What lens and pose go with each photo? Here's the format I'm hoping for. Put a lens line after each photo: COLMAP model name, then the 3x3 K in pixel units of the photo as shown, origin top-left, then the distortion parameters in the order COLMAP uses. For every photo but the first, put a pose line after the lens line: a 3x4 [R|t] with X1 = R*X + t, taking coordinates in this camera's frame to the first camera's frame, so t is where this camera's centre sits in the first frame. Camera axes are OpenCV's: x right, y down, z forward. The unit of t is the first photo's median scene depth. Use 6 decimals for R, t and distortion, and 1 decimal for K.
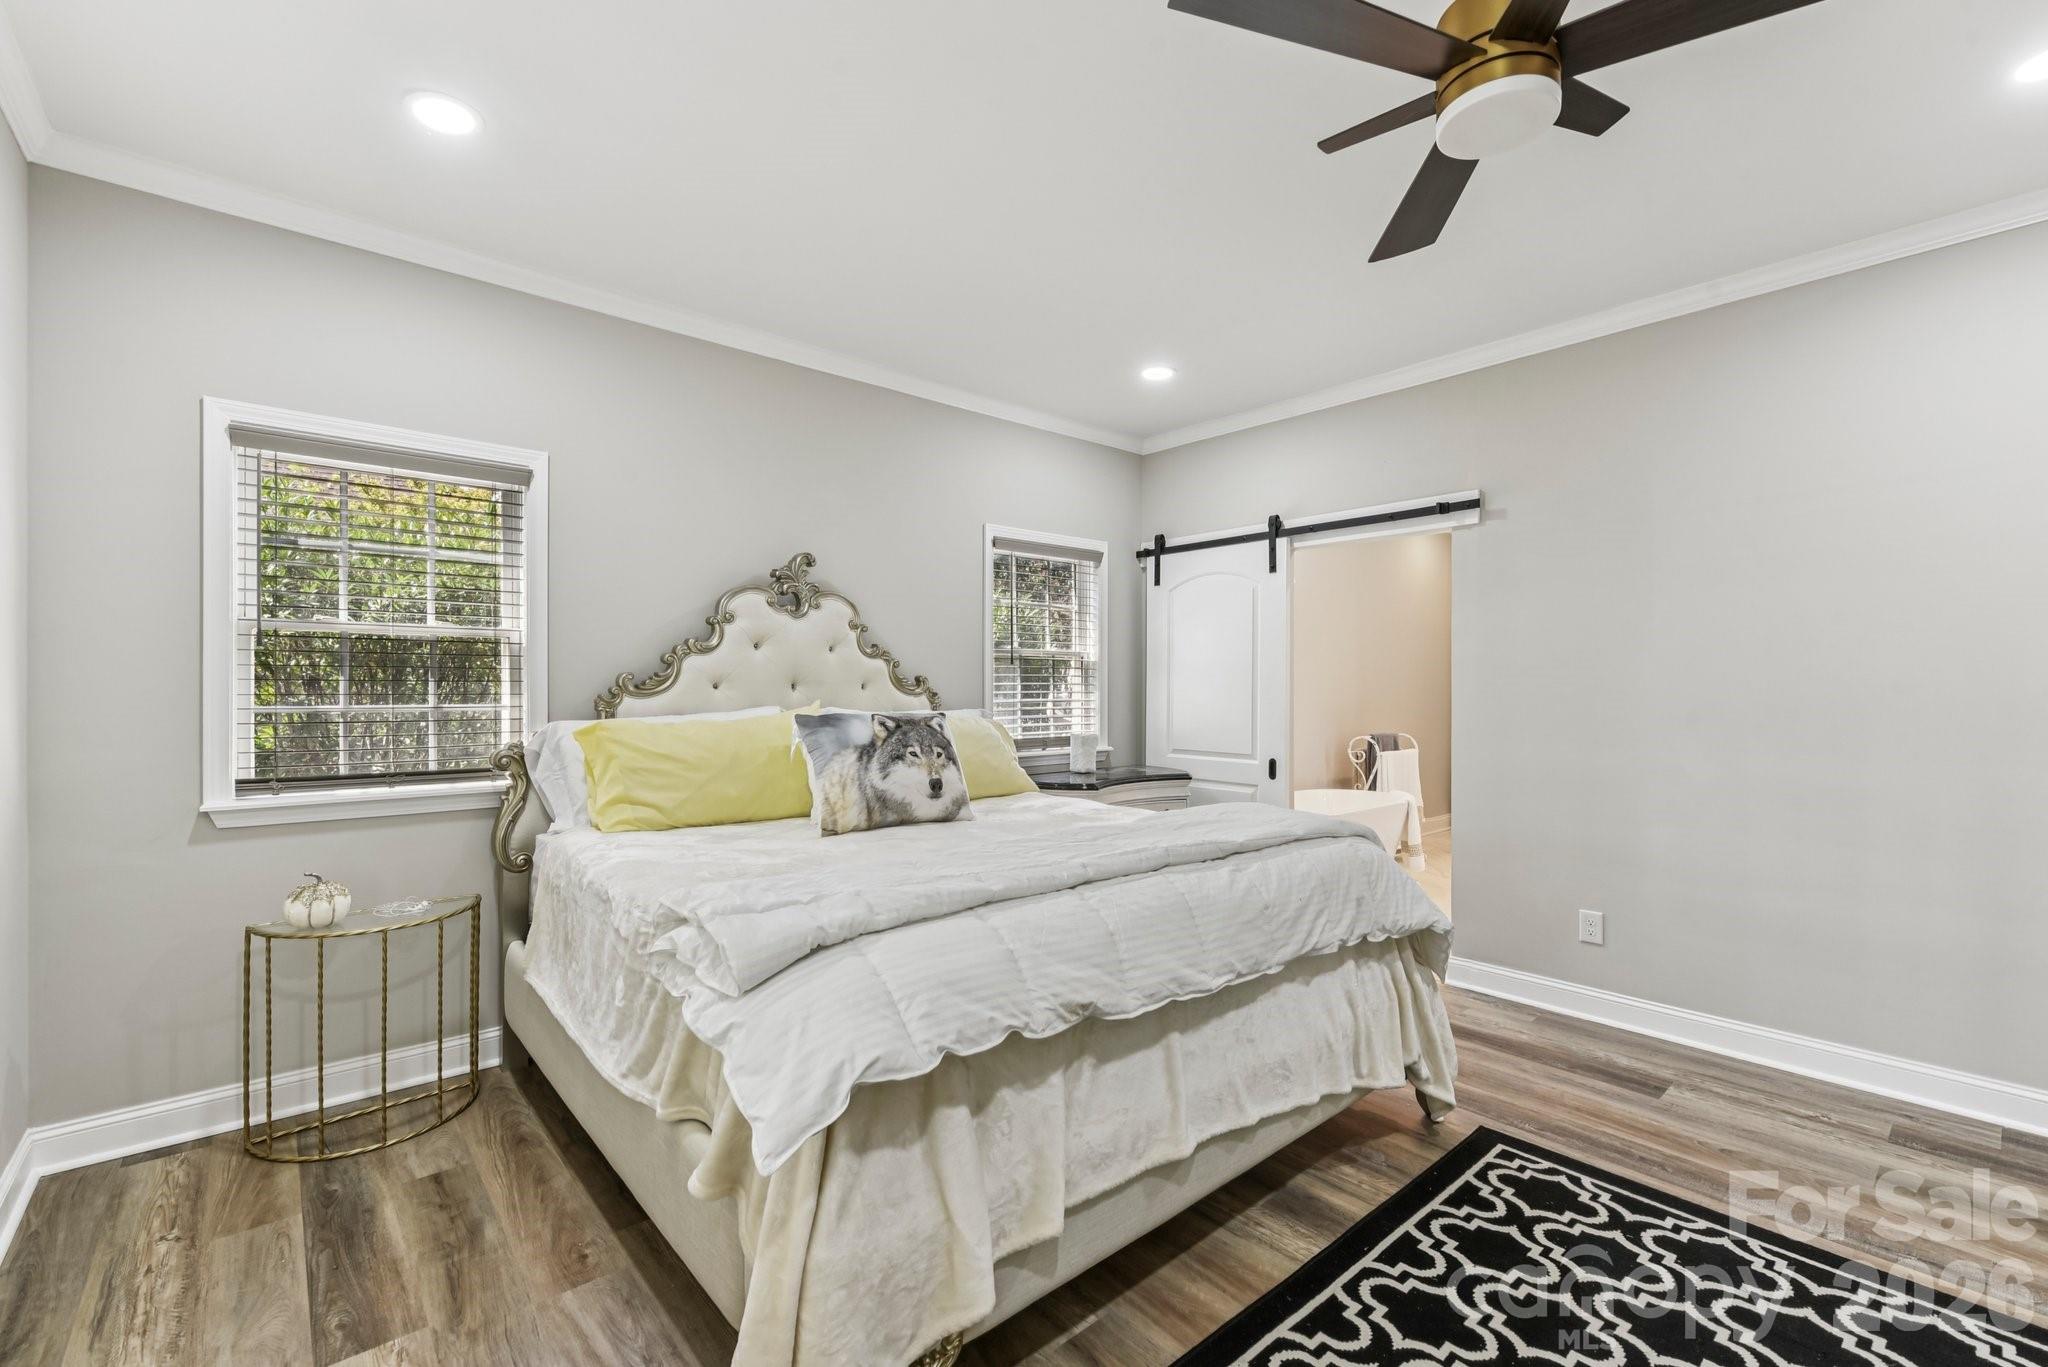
lens RADIAL K [[874.4, 0, 1024.0], [0, 874.4, 683.5], [0, 0, 1]] dist [0.000801, 0.000327]
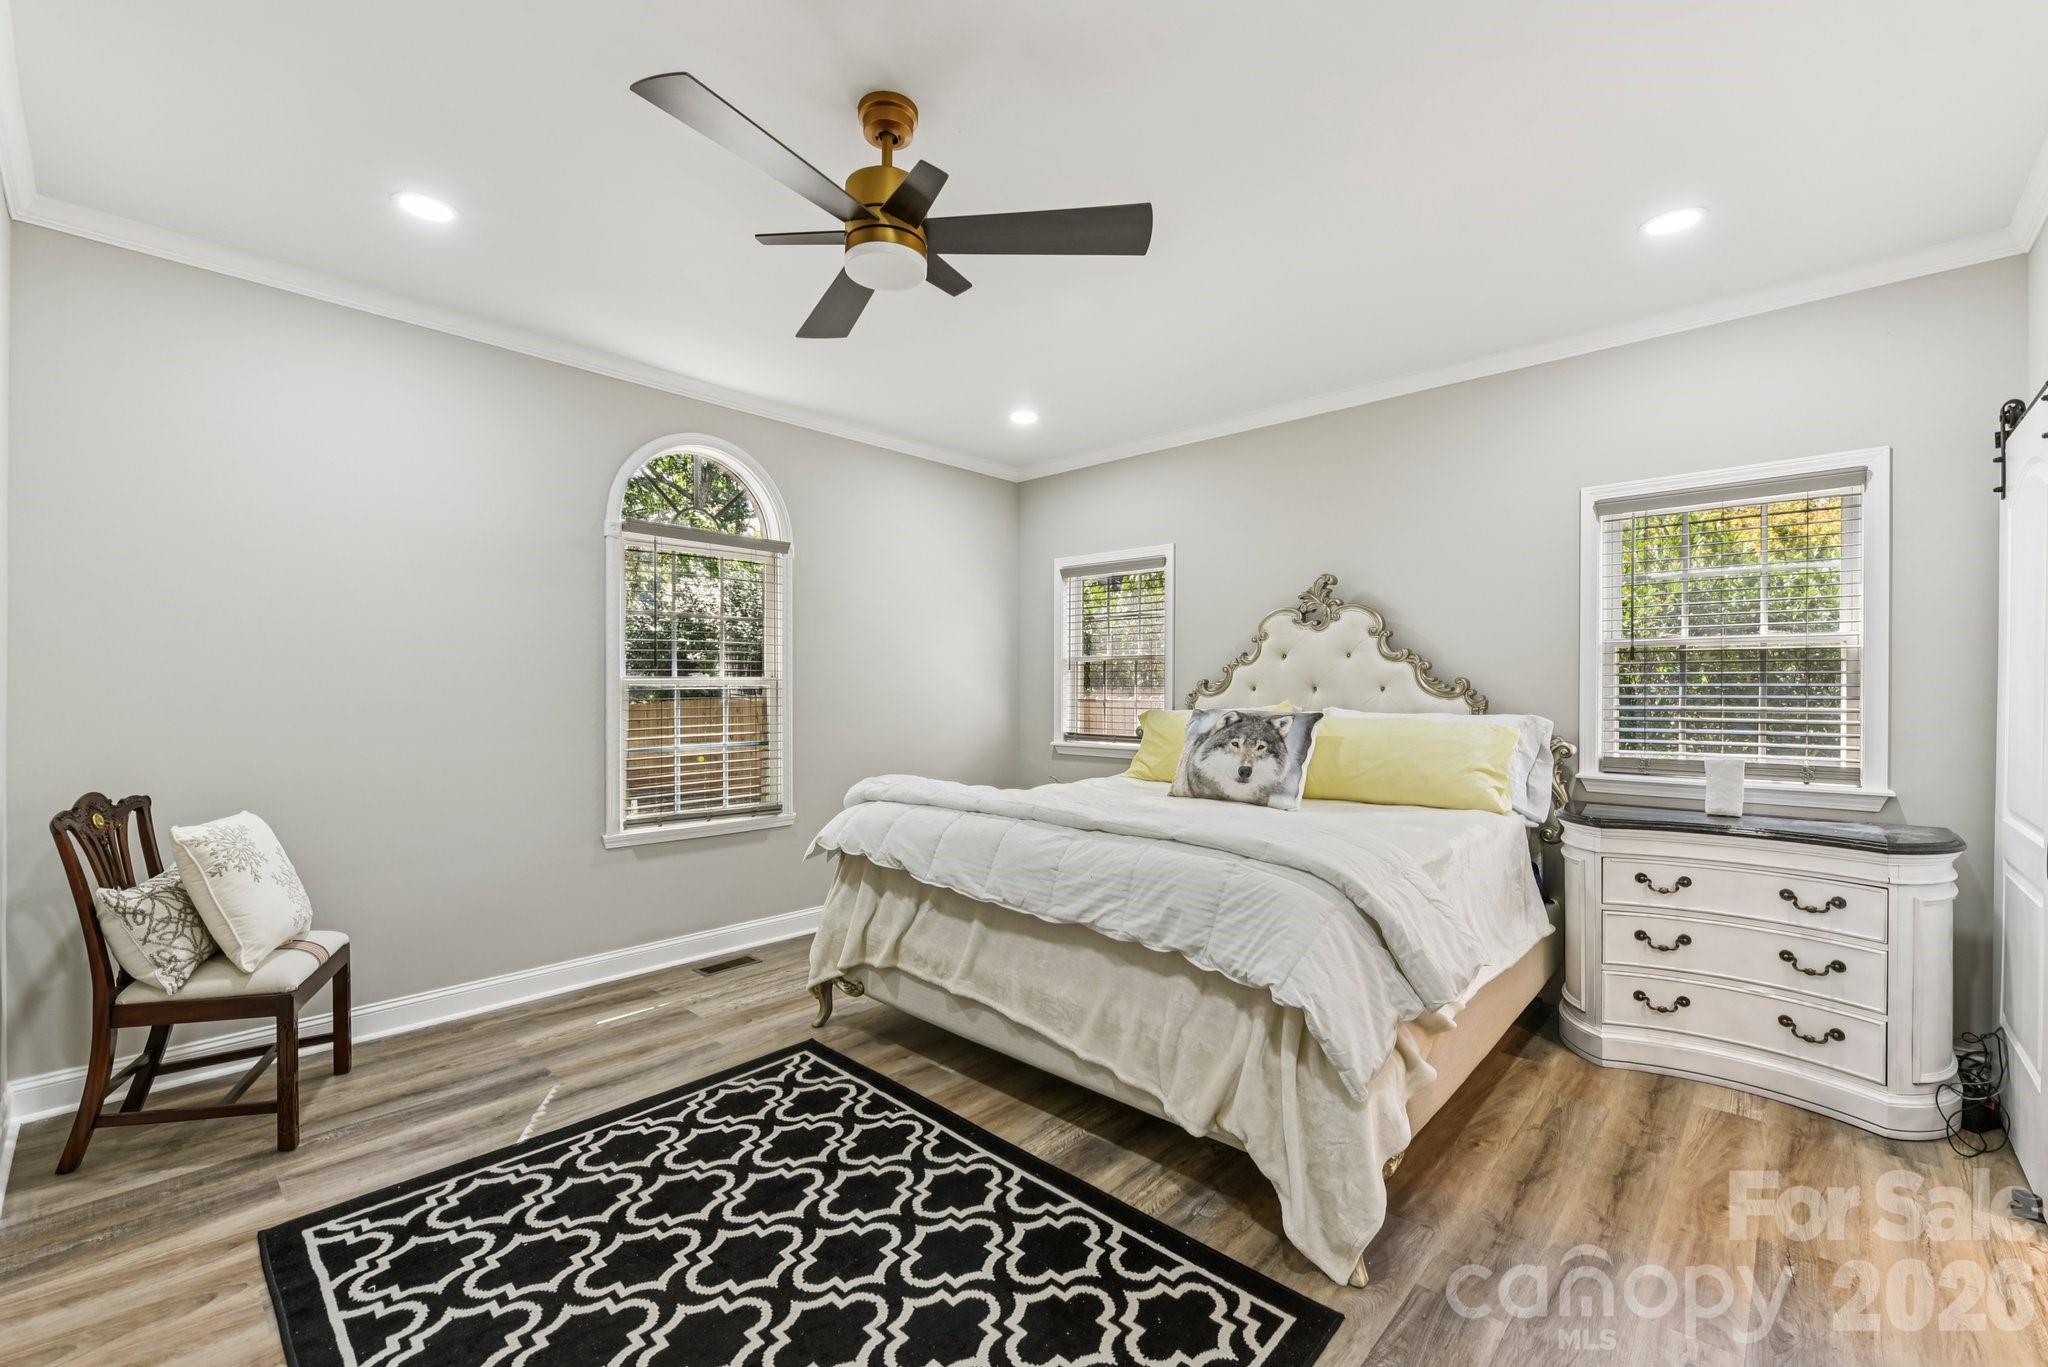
lens RADIAL K [[874.4, 0, 1024.0], [0, 874.4, 683.5], [0, 0, 1]] dist [0.000801, 0.000327]
pose [[0.086239, -0.008901, -0.996235, 1.122473], [0.002166, 0.999959, -0.008747, 0.007200], [0.996272, -0.001404, 0.086255, 0.643993]]
